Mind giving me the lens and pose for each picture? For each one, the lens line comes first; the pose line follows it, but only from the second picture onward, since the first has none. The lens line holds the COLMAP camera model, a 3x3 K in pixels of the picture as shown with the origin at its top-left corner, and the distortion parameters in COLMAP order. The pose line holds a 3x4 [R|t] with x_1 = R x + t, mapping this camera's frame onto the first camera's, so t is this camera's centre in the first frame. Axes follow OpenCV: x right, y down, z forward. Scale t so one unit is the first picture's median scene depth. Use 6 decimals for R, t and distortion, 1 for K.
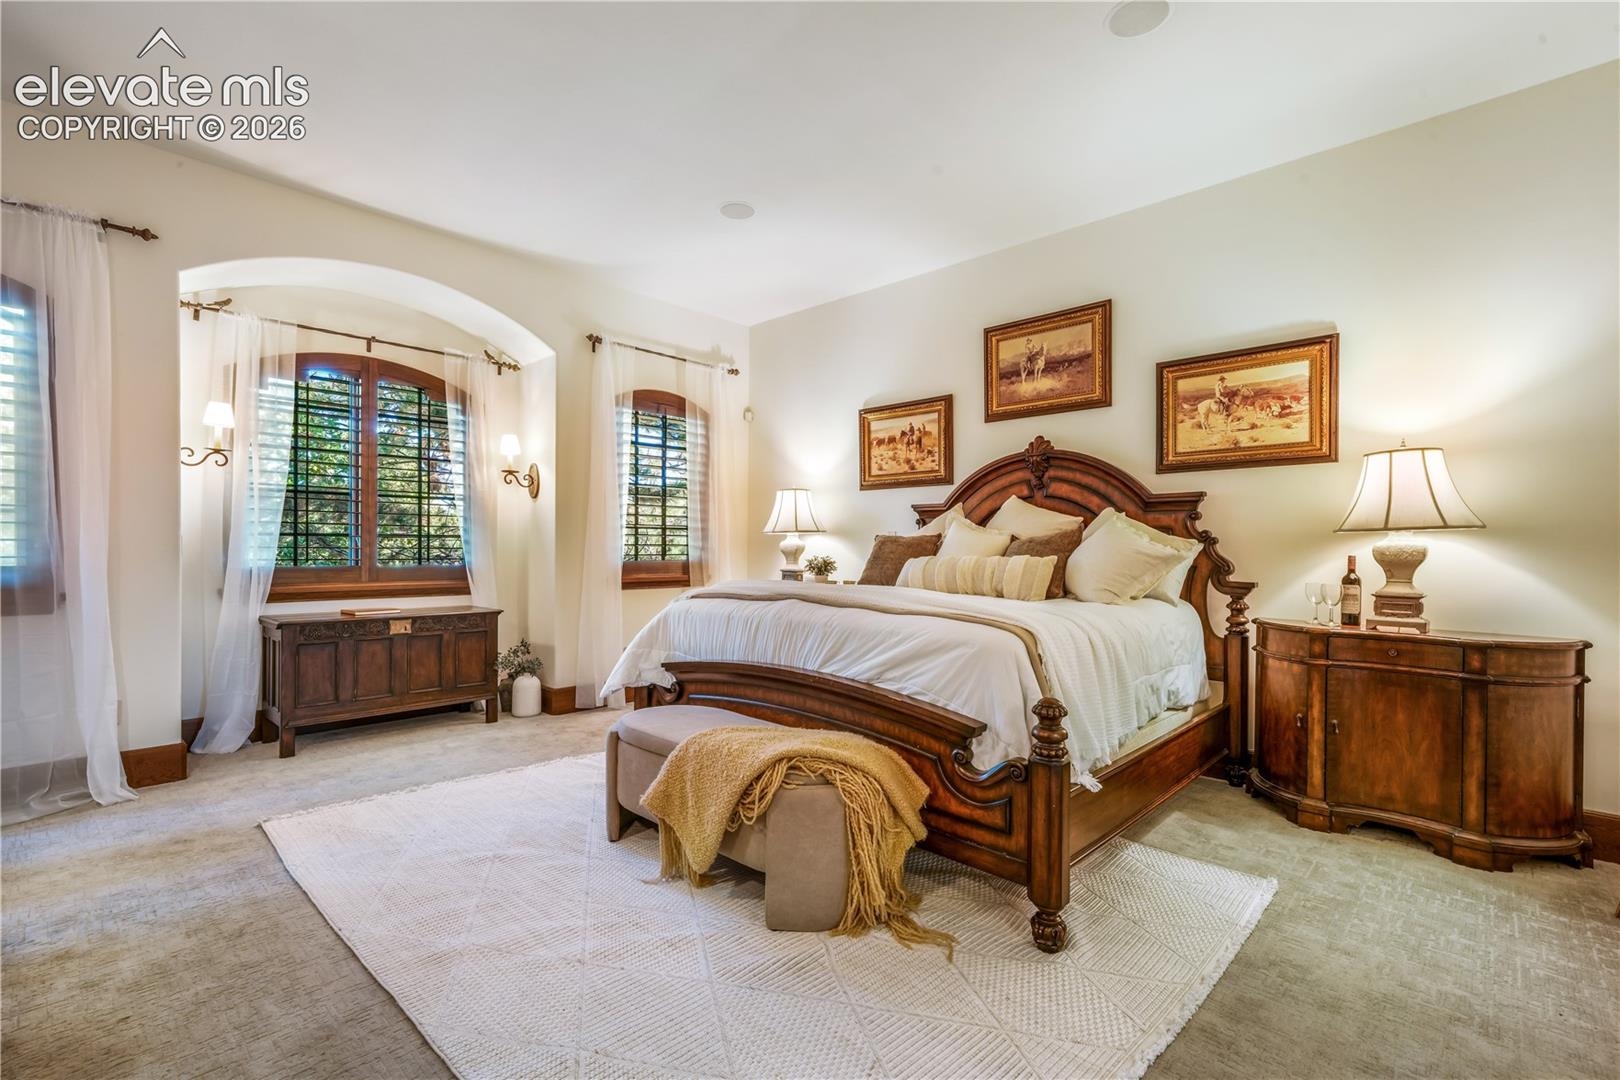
lens RADIAL K [[687.9, 0, 797.2], [0, 687.9, 549.0], [0, 0, 1]] dist [0.004046, 0.002196]
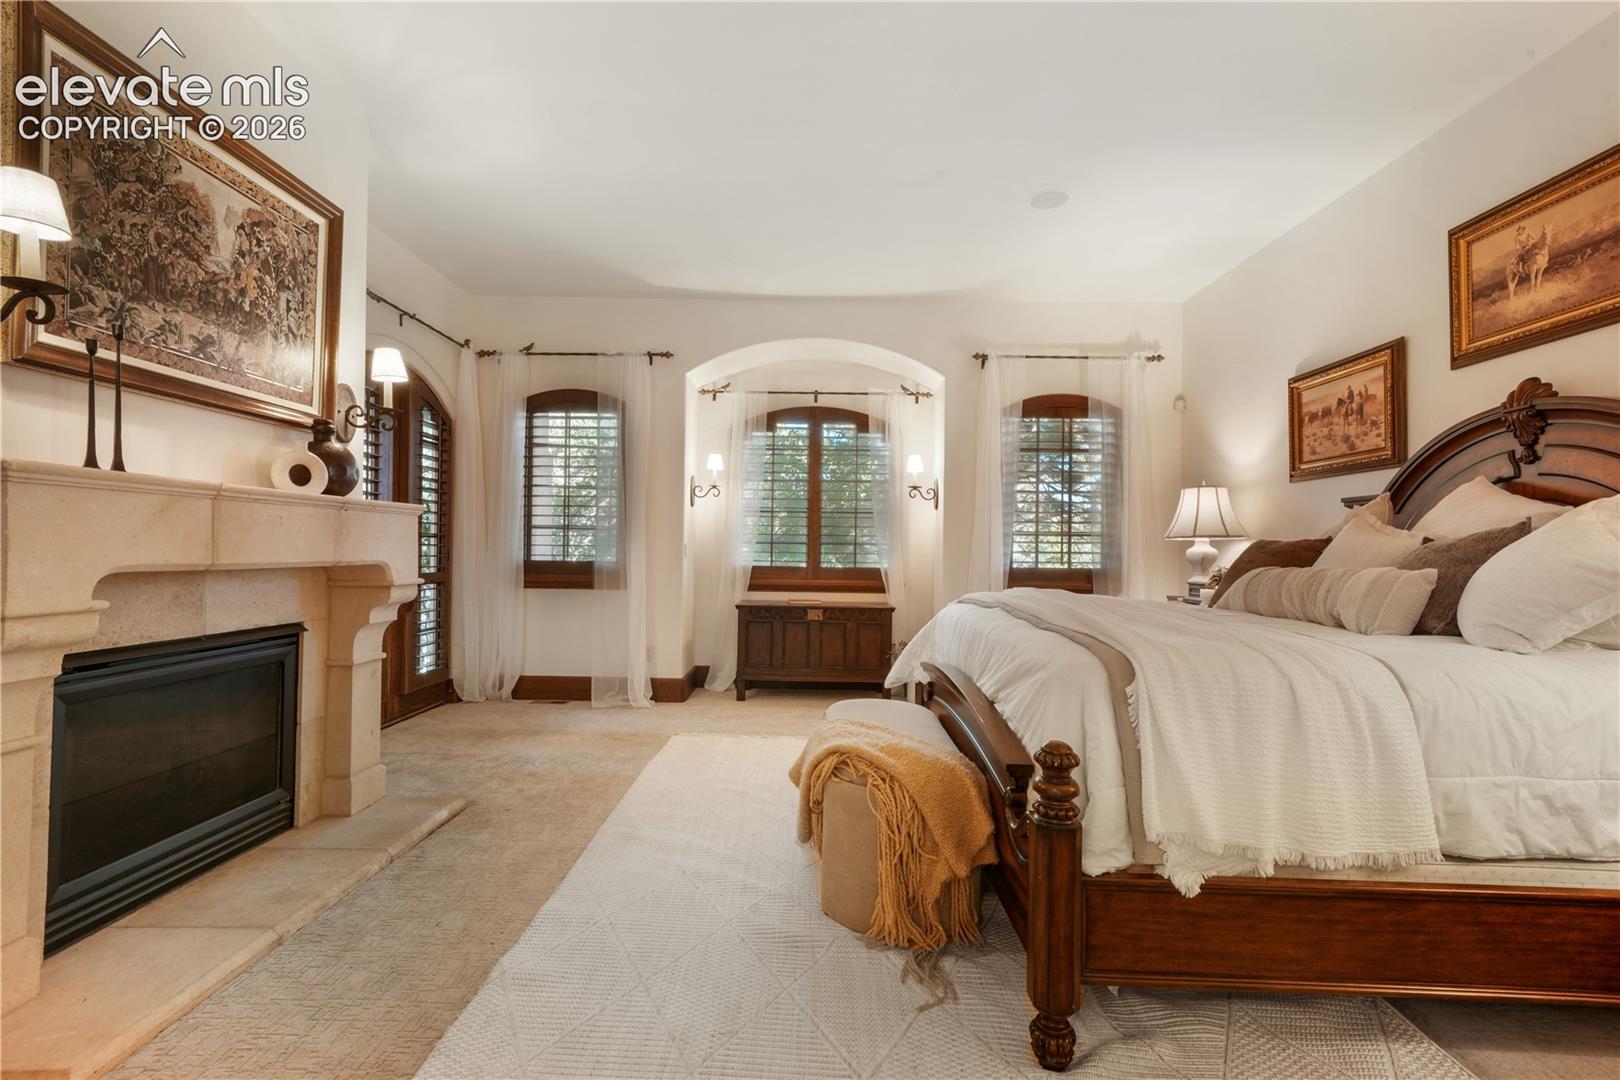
lens RADIAL K [[687.9, 0, 839.1], [0, 687.9, 541.1], [0, 0, 1]] dist [0.004046, 0.002196]
pose [[0.712218, -0.006707, -0.701926, 0.325501], [-0.010723, 0.999734, -0.020433, 0.002245], [0.701877, 0.022079, 0.711956, 0.112965]]
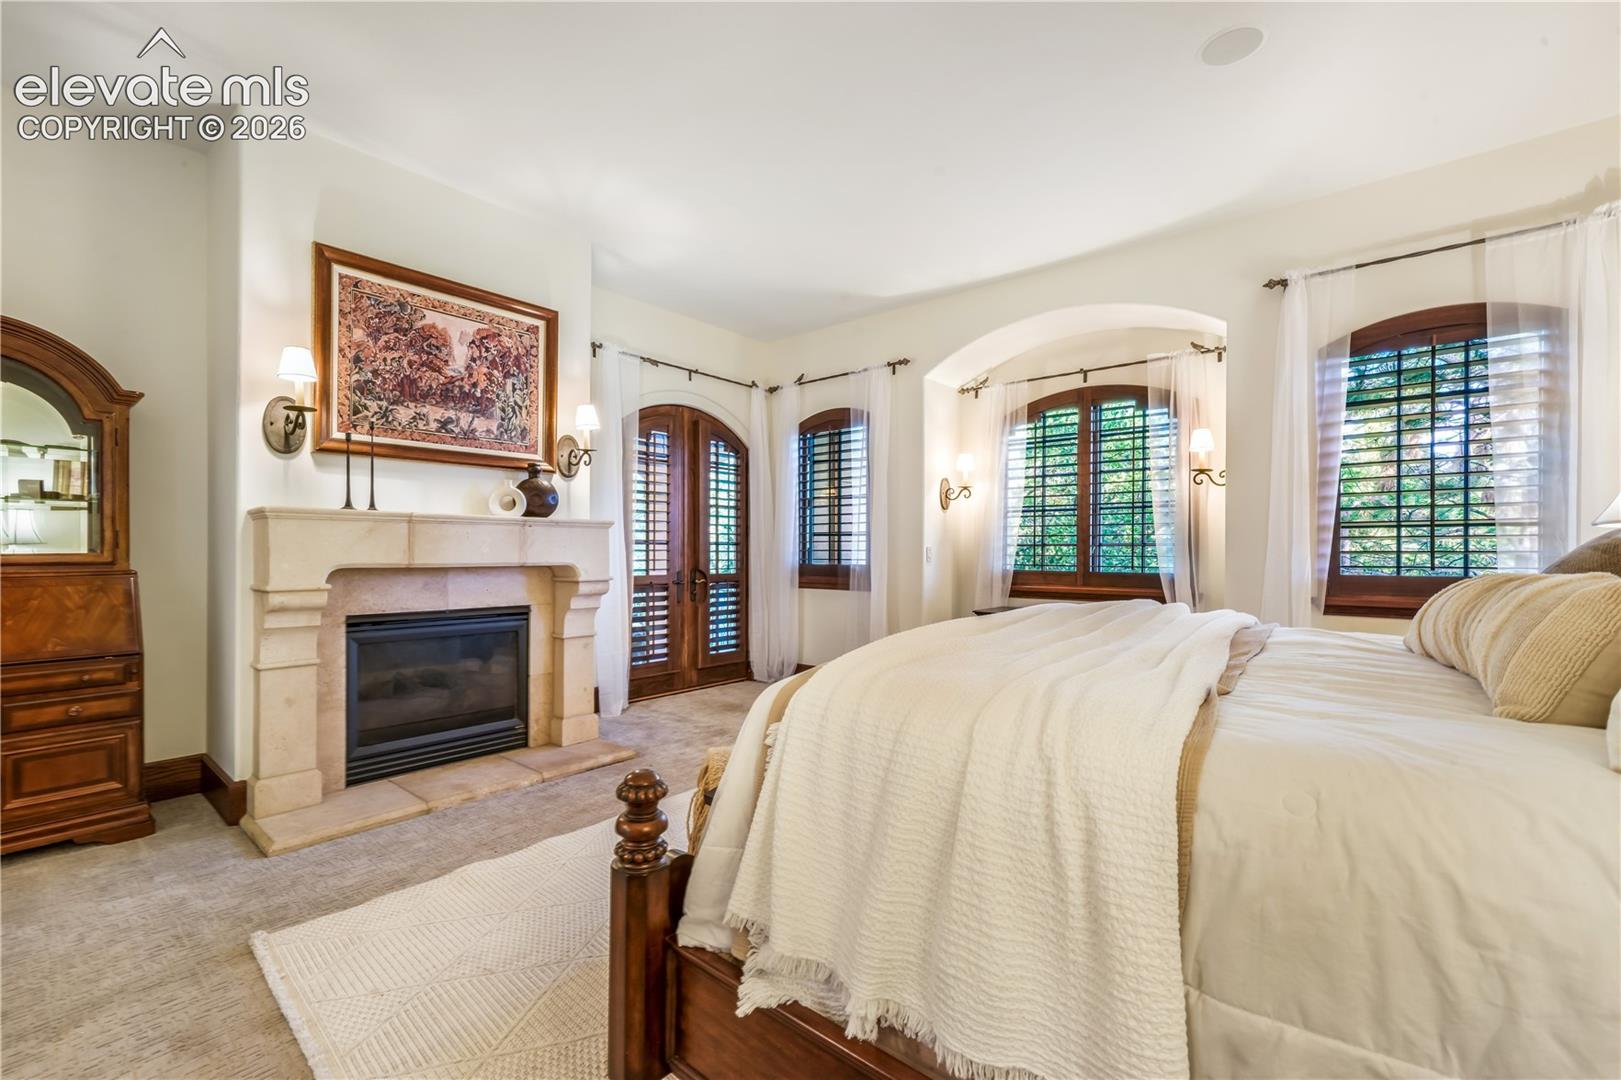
lens RADIAL K [[688.3, 0, 837.6], [0, 688.3, 546.6], [0, 0, 1]] dist [0.004046, 0.002196]
pose [[0.108662, -0.013394, -0.993988, 0.462732], [-0.006242, 0.999880, -0.014155, 0.002102], [0.994059, 0.007742, 0.108566, 0.482004]]
